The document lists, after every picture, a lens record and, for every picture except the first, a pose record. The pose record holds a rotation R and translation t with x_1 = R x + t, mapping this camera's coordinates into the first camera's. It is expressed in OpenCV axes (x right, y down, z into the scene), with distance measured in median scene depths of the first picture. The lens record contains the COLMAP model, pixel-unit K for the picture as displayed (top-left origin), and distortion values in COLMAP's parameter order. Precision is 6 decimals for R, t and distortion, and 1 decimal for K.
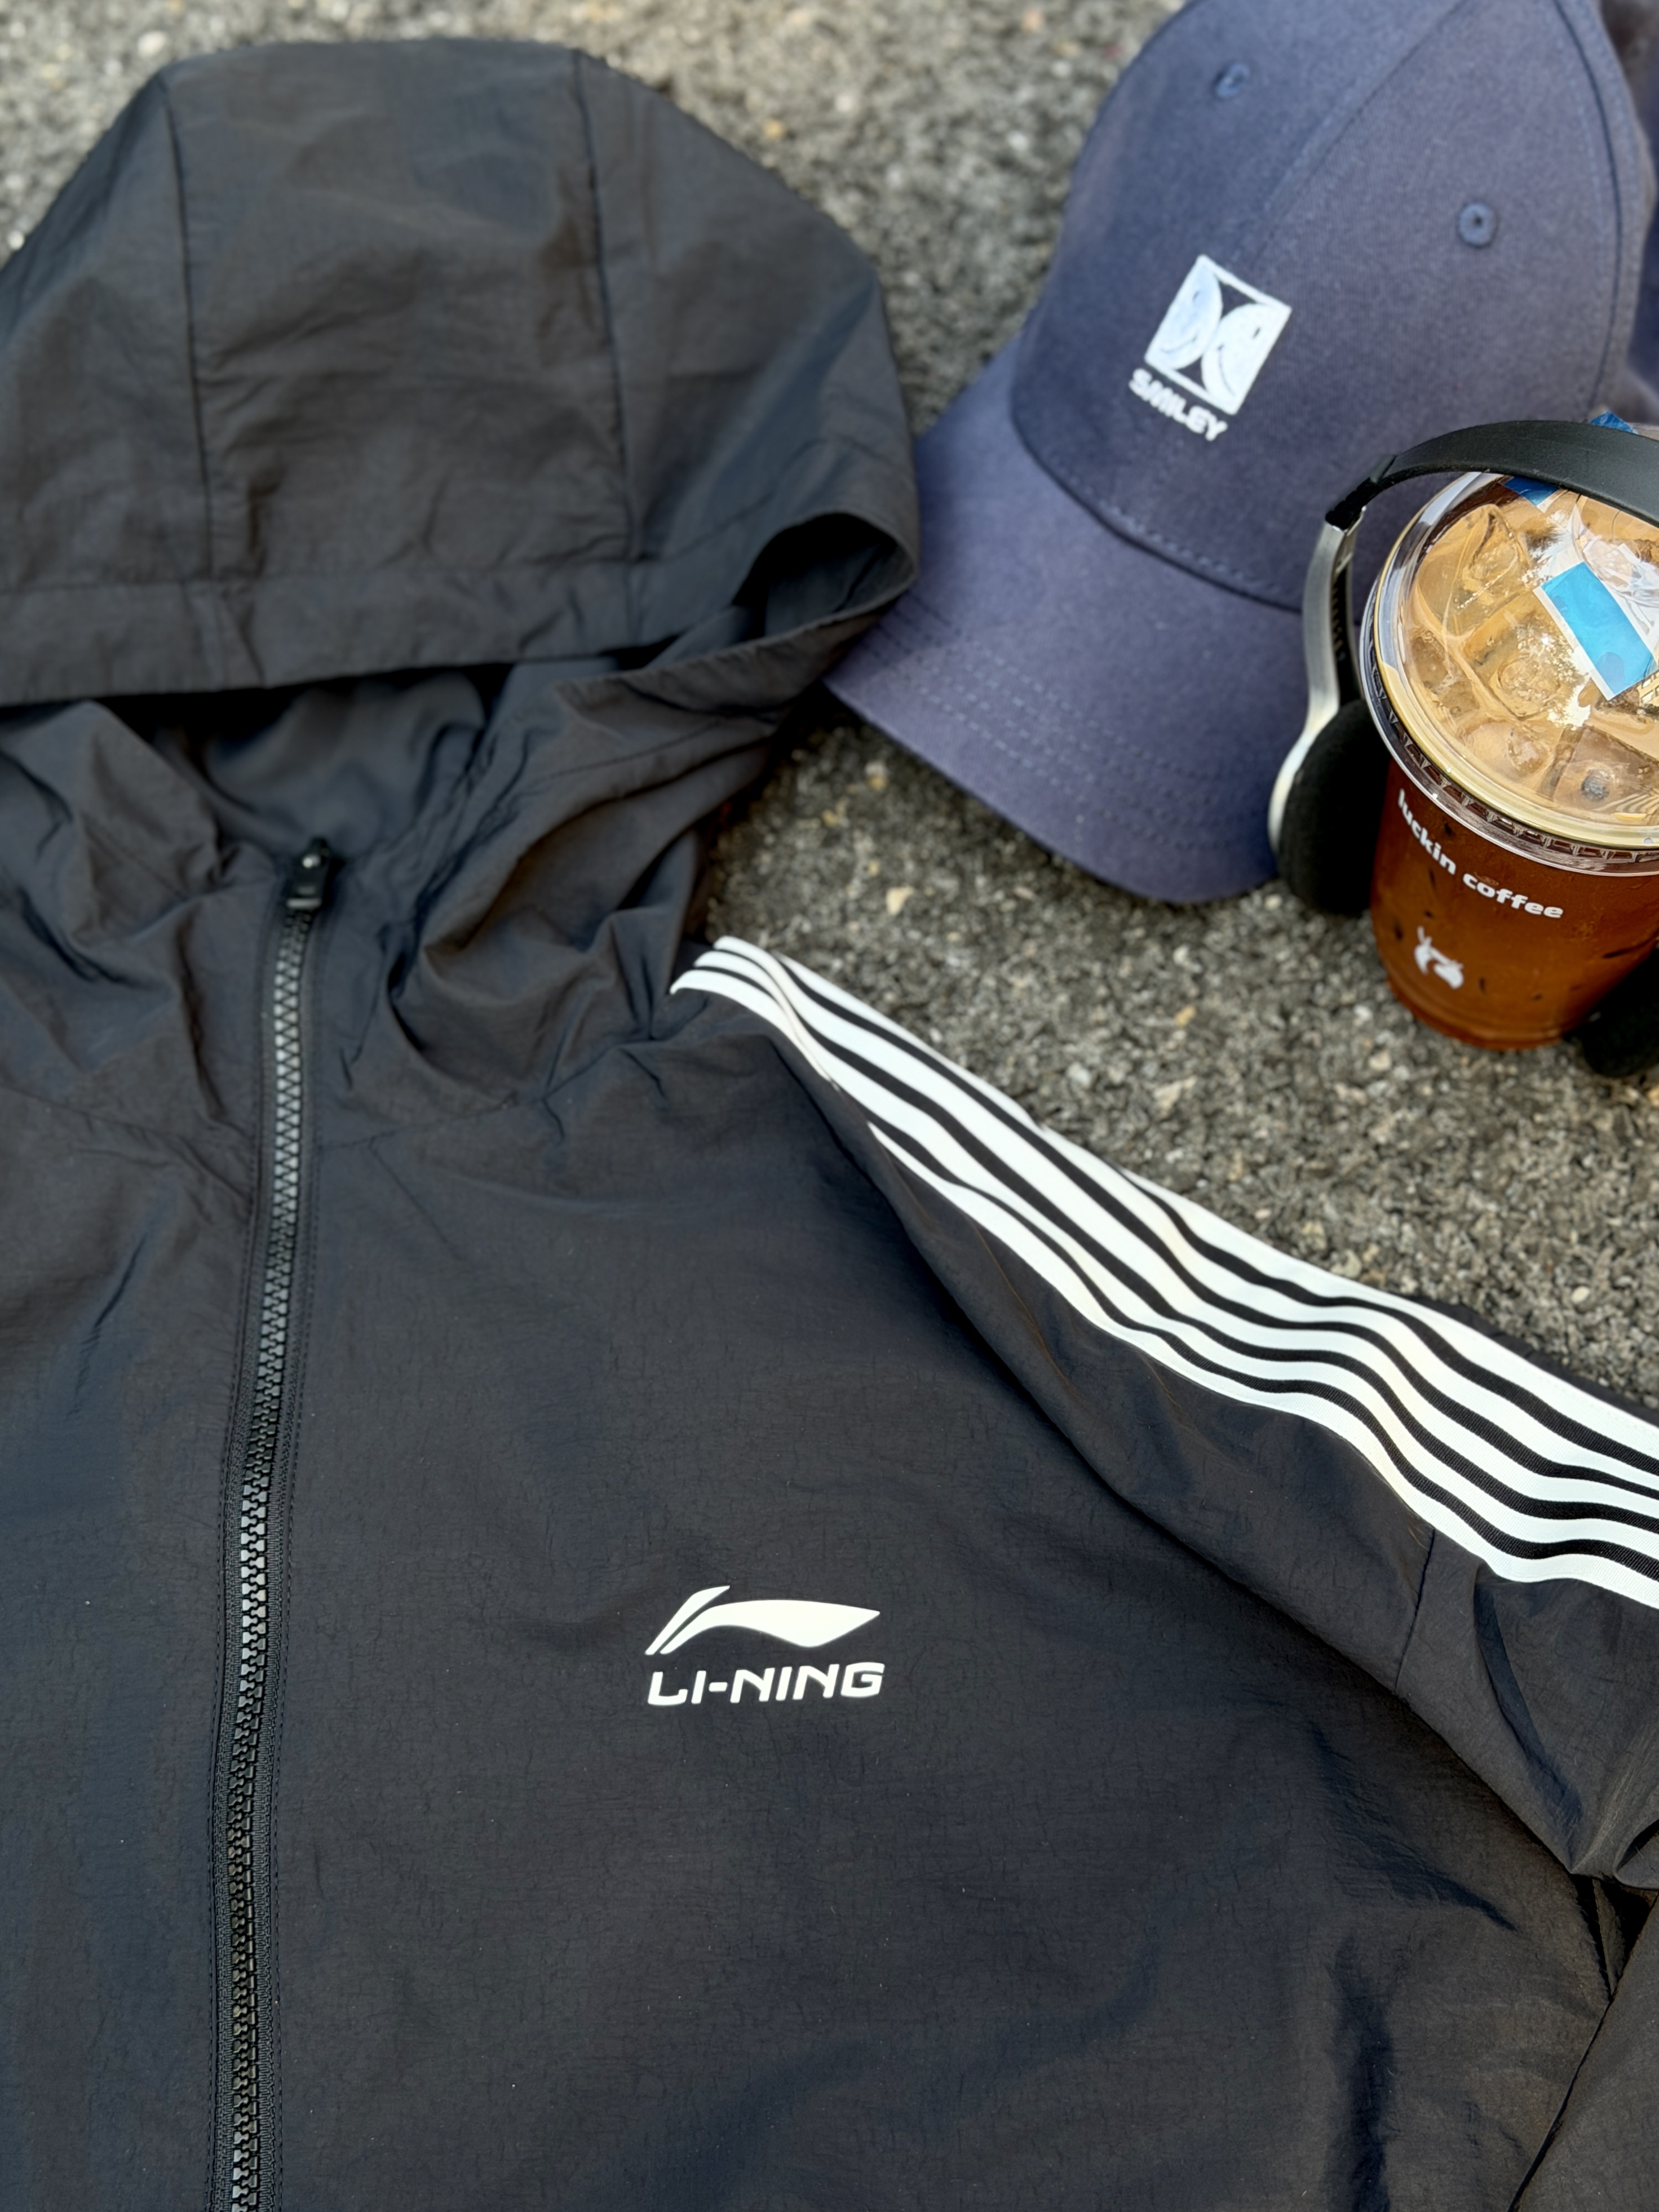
lens RADIAL K [[3206.7, 0, 829.5], [0, 3206.7, 1106.0], [0, 0, 1]] dist [0.181797, -0.368976]
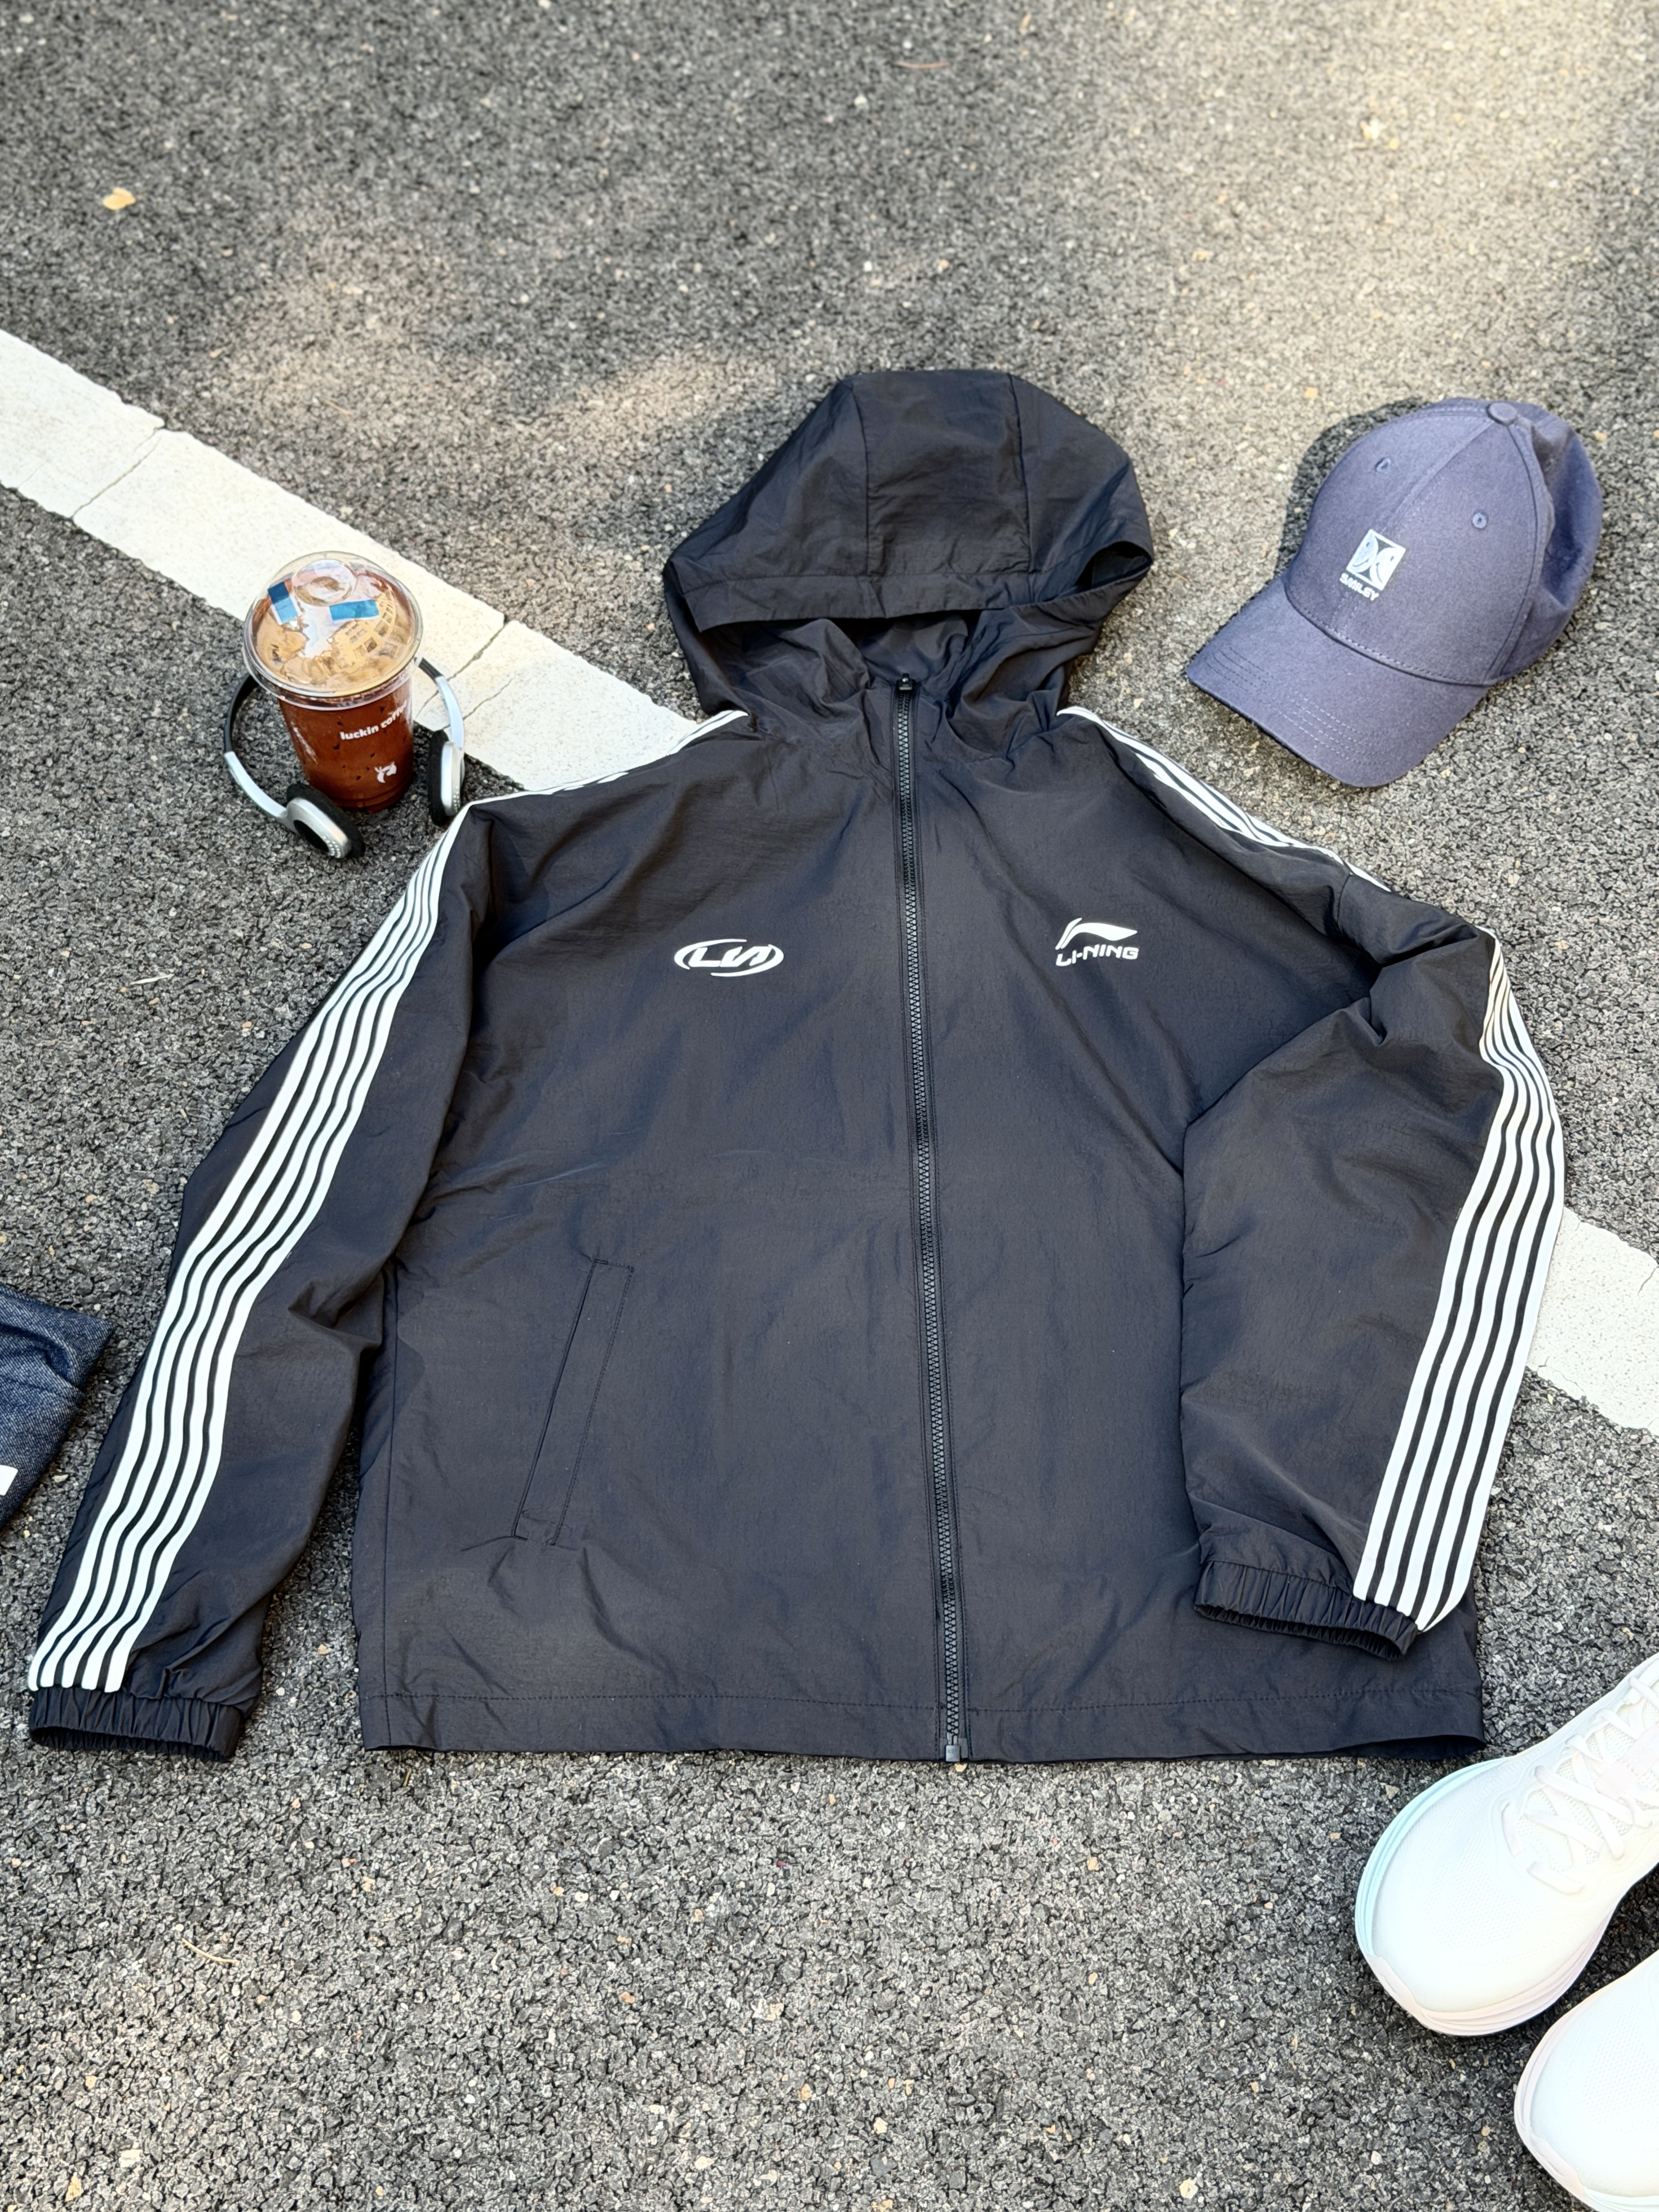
lens RADIAL K [[3119.8, 0, 843.9], [0, 3119.8, 1063.2], [0, 0, 1]] dist [0.191895, -0.391662]
pose [[0.999772, 0.012489, -0.017305, -0.159958], [-0.014739, 0.990504, -0.136688, 0.543470], [0.015434, 0.136912, 0.990463, -1.350317]]
